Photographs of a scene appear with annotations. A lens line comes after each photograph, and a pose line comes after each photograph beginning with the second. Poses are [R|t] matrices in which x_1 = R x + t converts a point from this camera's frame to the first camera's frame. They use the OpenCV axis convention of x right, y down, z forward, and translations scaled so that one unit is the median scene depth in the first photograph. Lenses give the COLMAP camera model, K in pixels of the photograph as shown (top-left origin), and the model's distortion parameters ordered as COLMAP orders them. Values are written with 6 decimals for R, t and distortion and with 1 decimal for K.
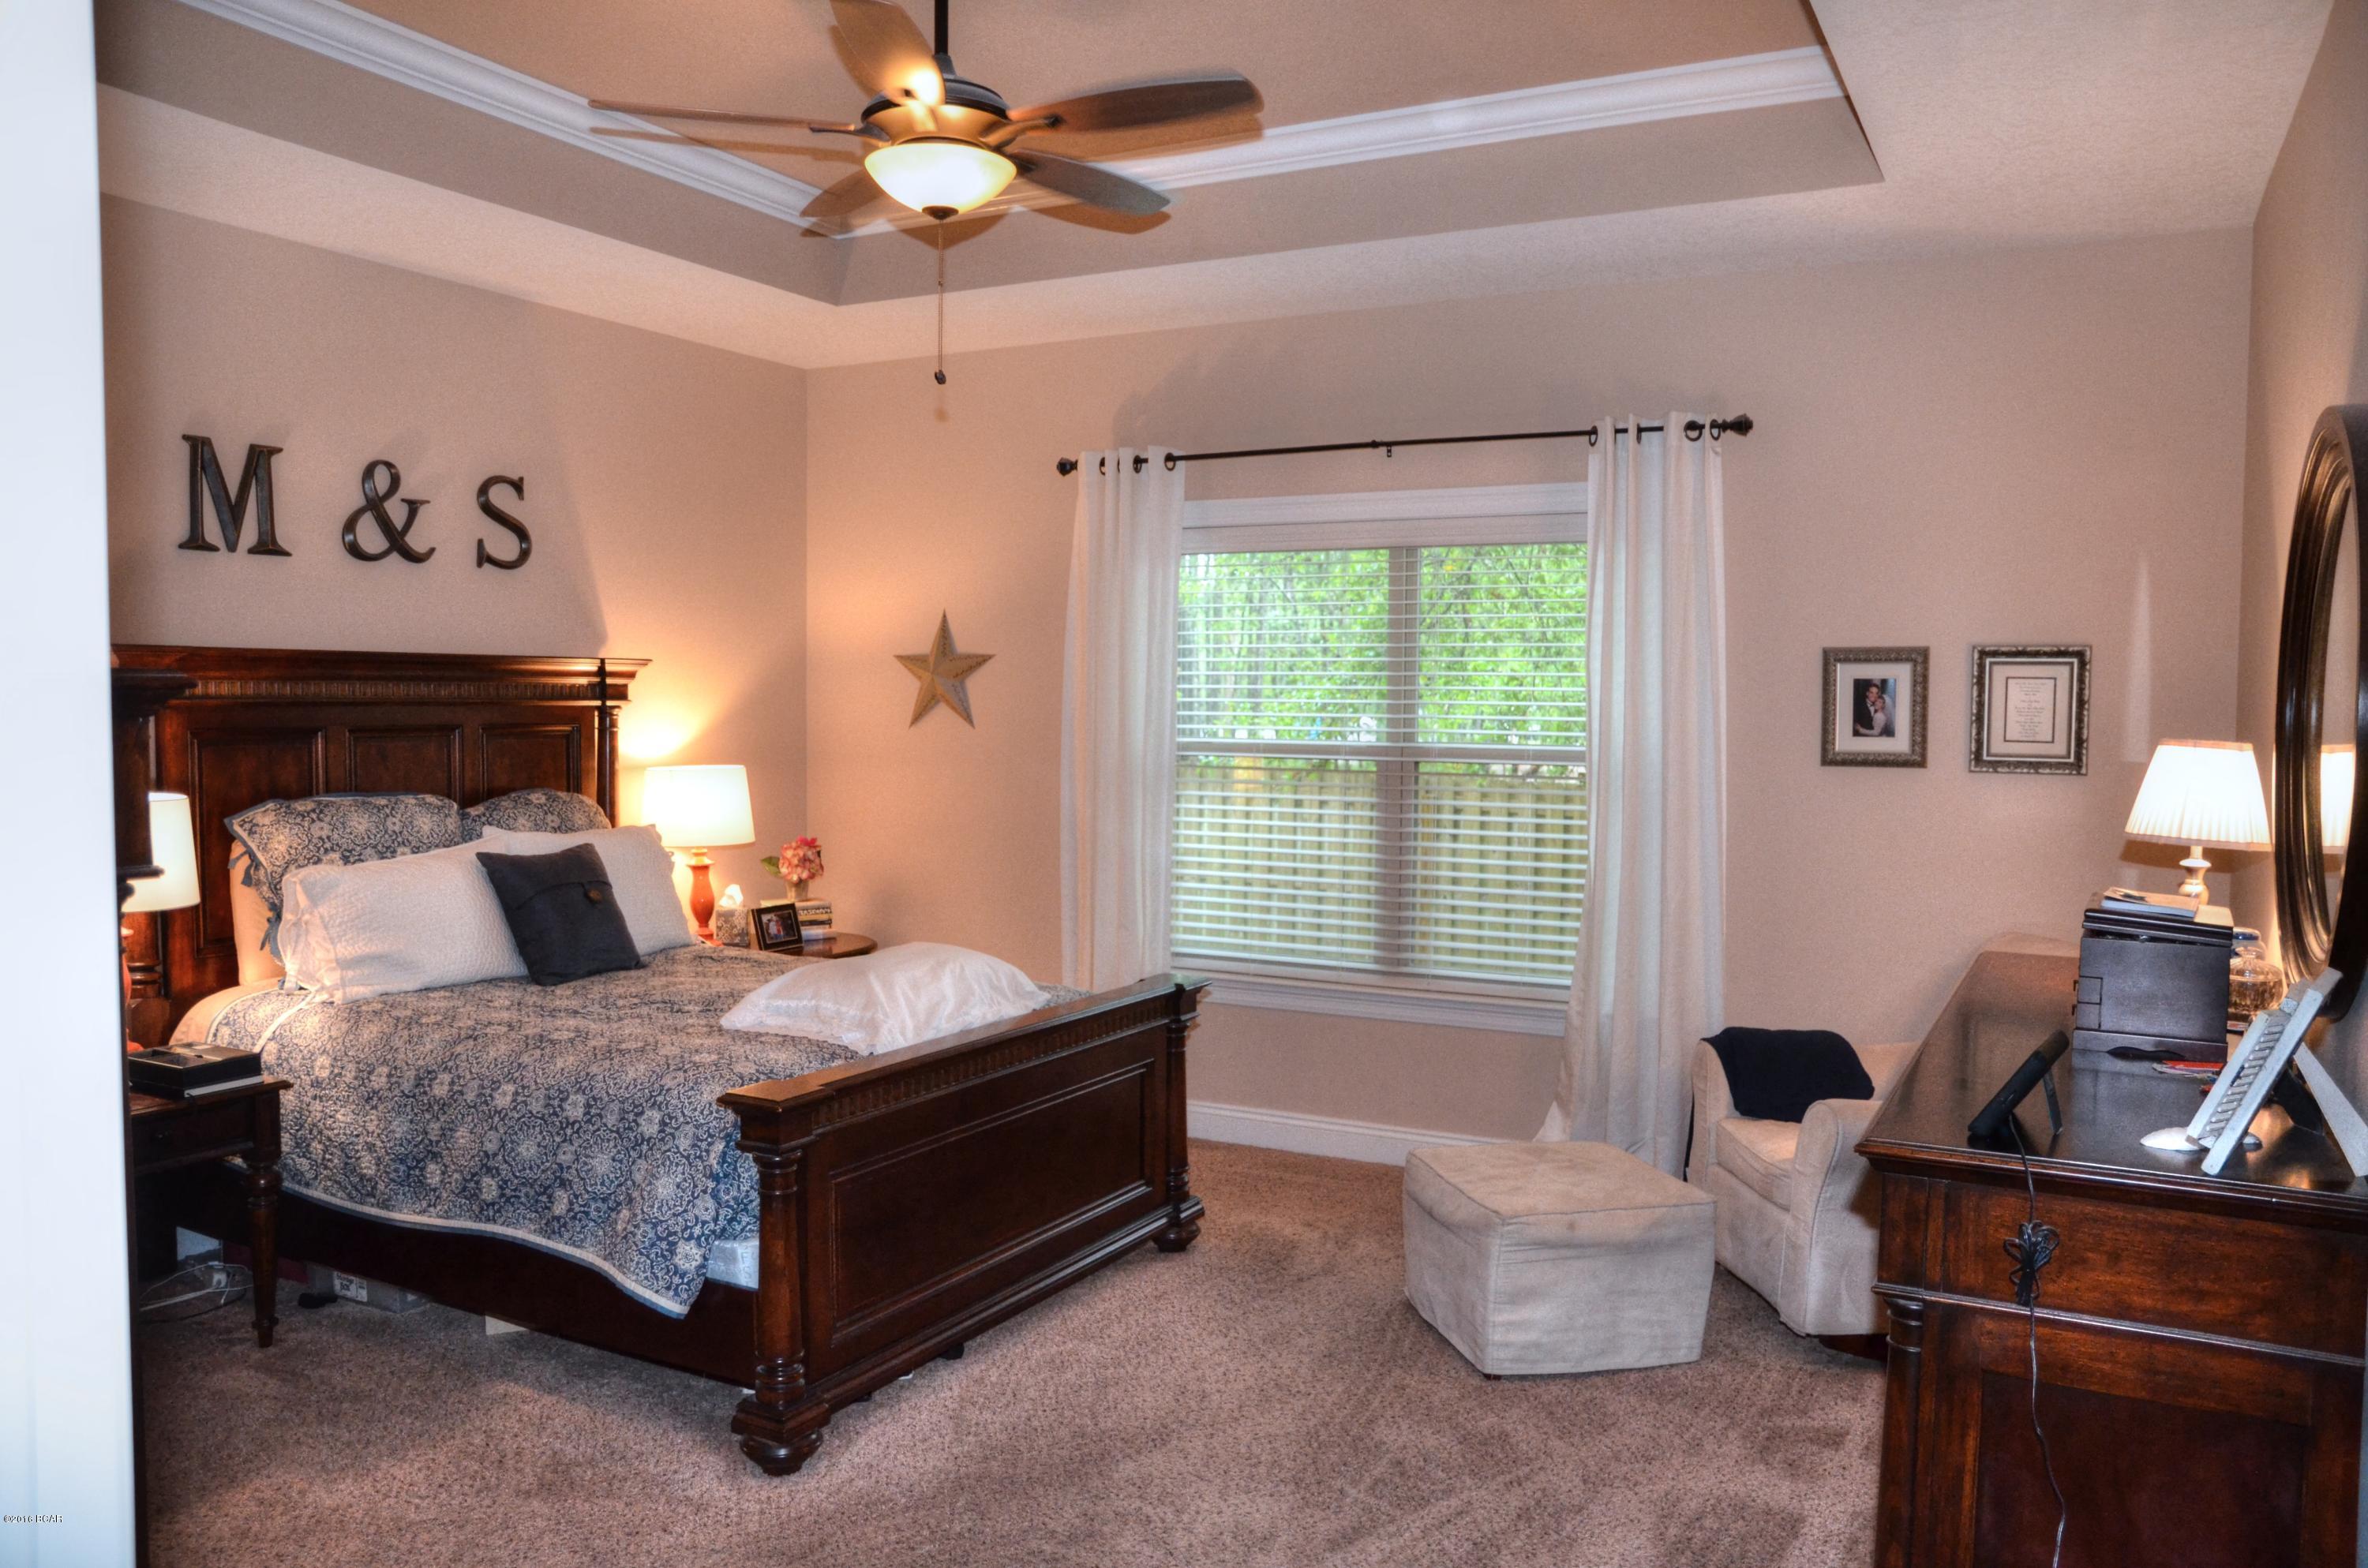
lens RADIAL K [[1678.5, 0, 1184.0], [0, 1678.5, 784.0], [0, 0, 1]] dist [-0.107993, 0.092675]
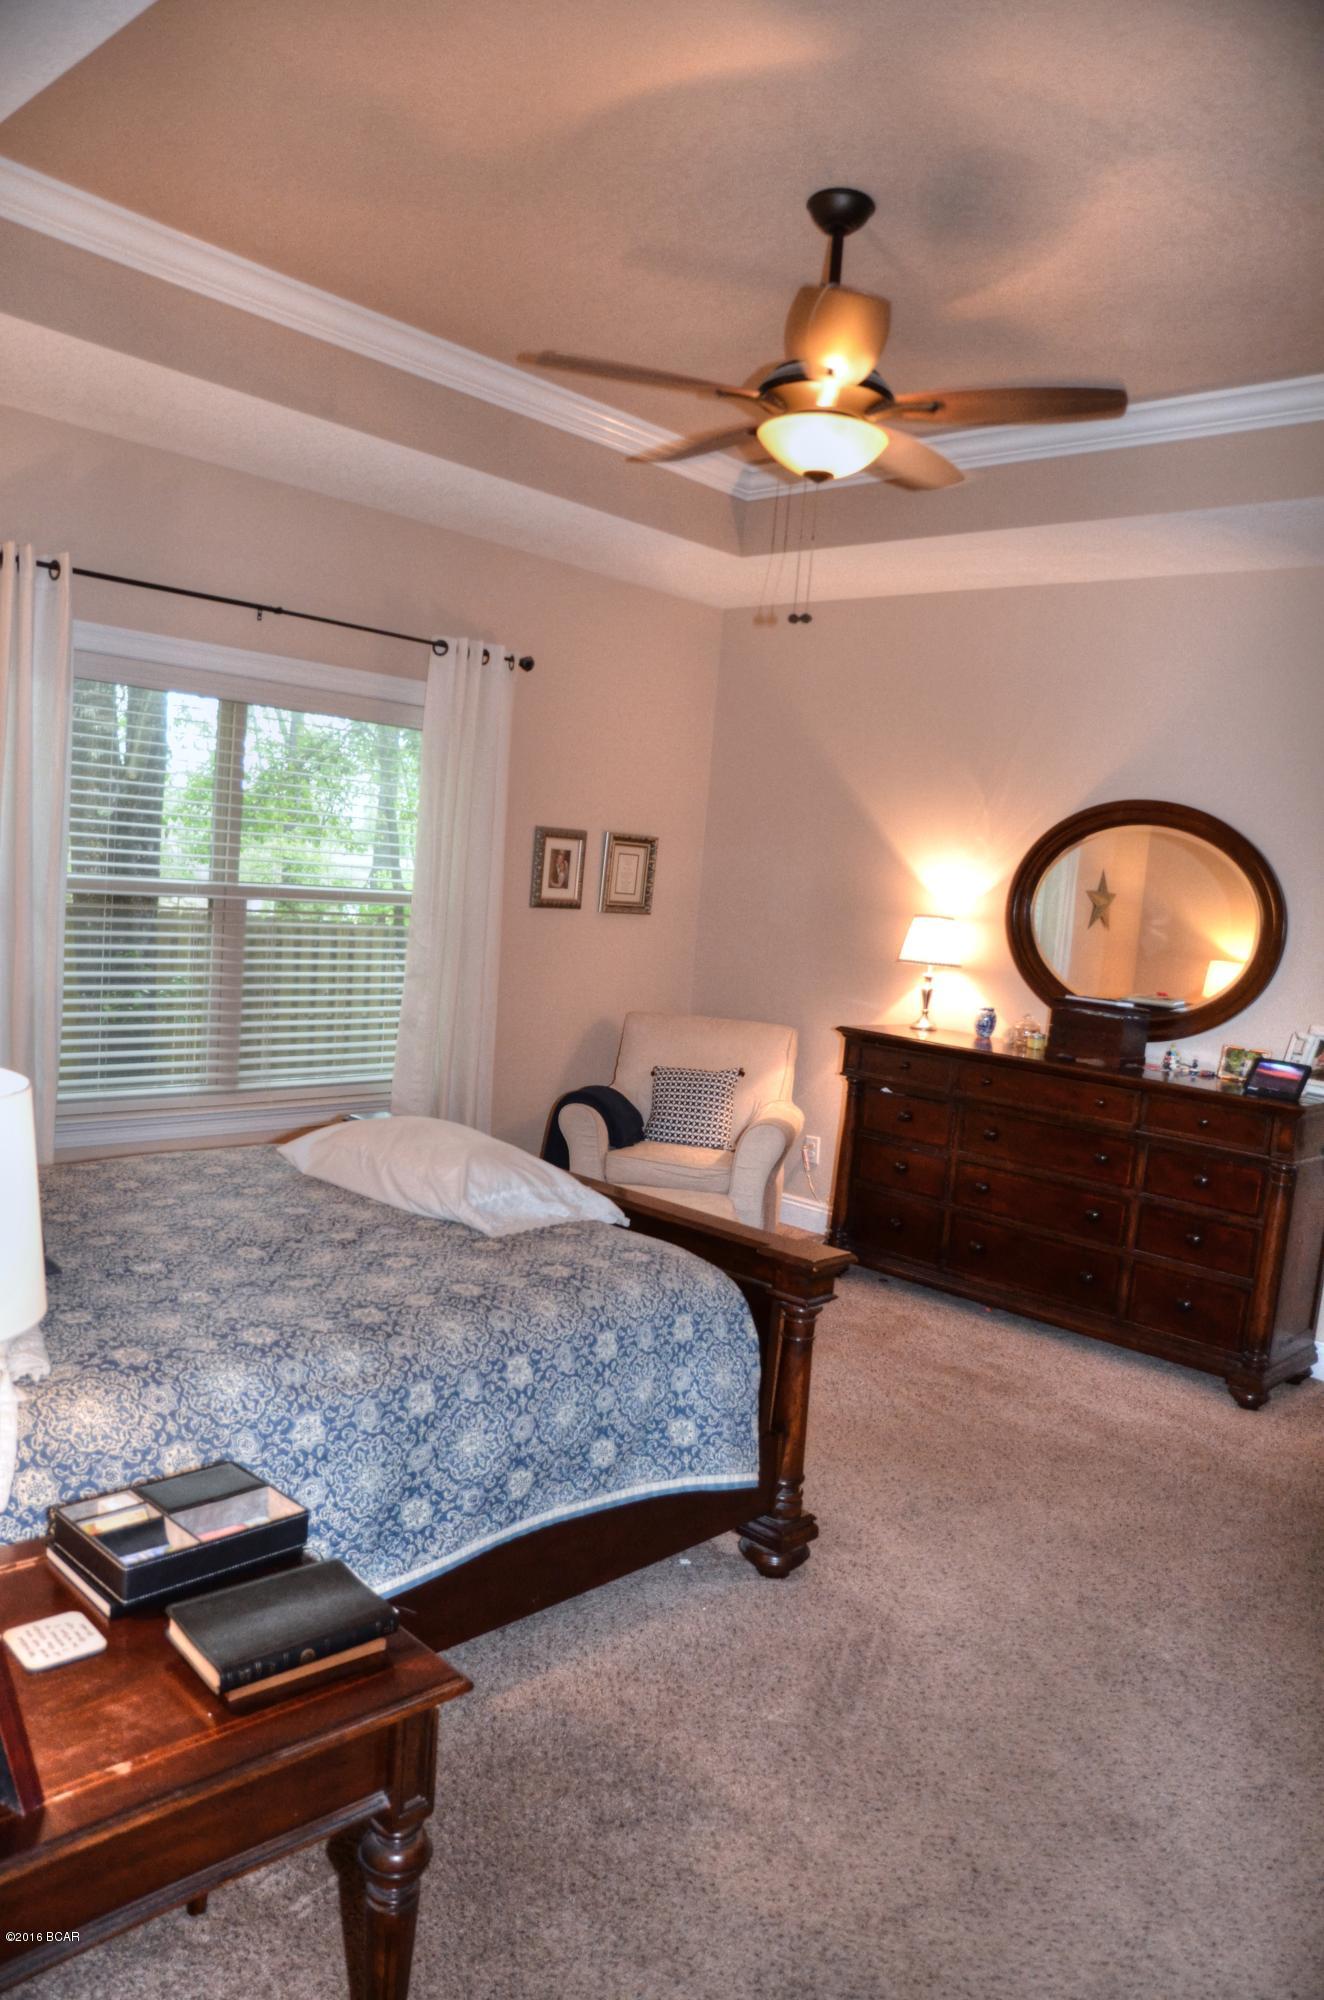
lens RADIAL K [[1417.9, 0, 668.6], [0, 1417.9, 1027.6], [0, 0, 1]] dist [-0.107993, 0.092675]
pose [[0.268261, -0.097727, 0.958376, -0.799277], [-0.033739, 0.993278, 0.110730, -0.049138], [-0.962755, -0.062039, 0.263161, 0.567615]]
